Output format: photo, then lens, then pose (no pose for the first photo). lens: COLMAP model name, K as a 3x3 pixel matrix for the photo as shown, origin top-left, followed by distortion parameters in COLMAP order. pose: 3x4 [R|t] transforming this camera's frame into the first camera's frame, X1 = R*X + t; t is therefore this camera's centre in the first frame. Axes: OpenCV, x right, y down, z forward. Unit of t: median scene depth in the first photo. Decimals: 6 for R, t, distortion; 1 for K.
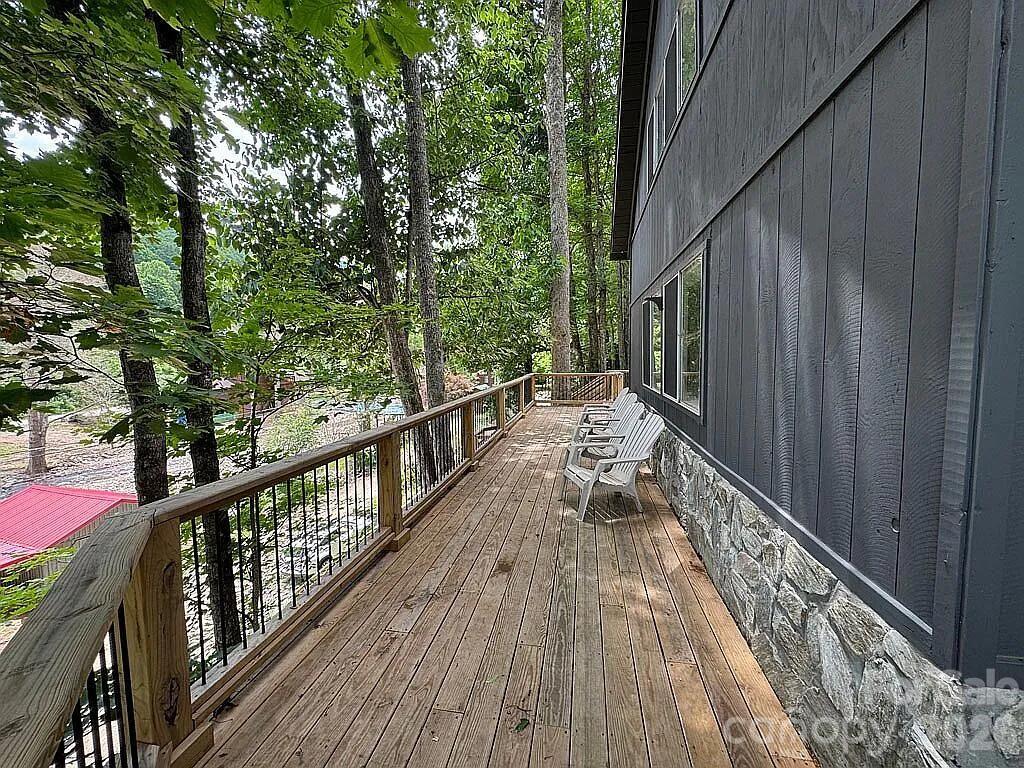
lens RADIAL K [[406.4, 0, 512.0], [0, 406.4, 384.0], [0, 0, 1]] dist [-0.000666, 0.000621]
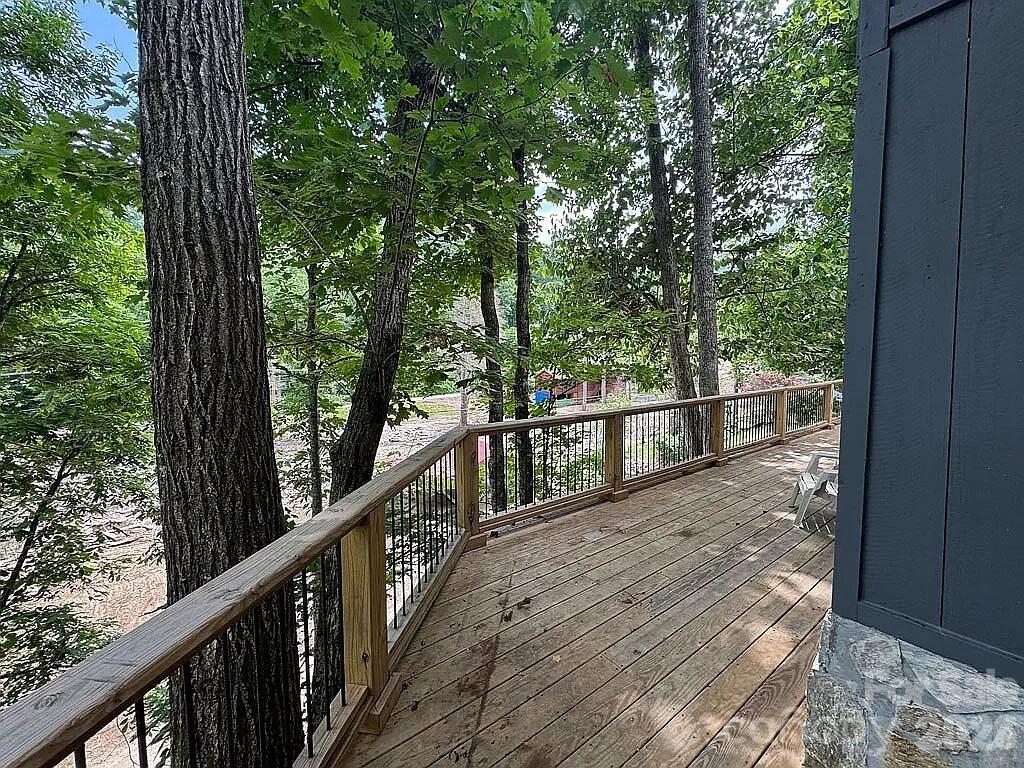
lens RADIAL K [[406.4, 0, 512.0], [0, 406.4, 384.0], [0, 0, 1]] dist [-0.000666, 0.000621]
pose [[0.730180, 0.056009, -0.680955, 0.151186], [-0.051703, 0.998306, 0.026672, 0.001301], [0.681296, 0.015732, 0.731839, -0.091063]]
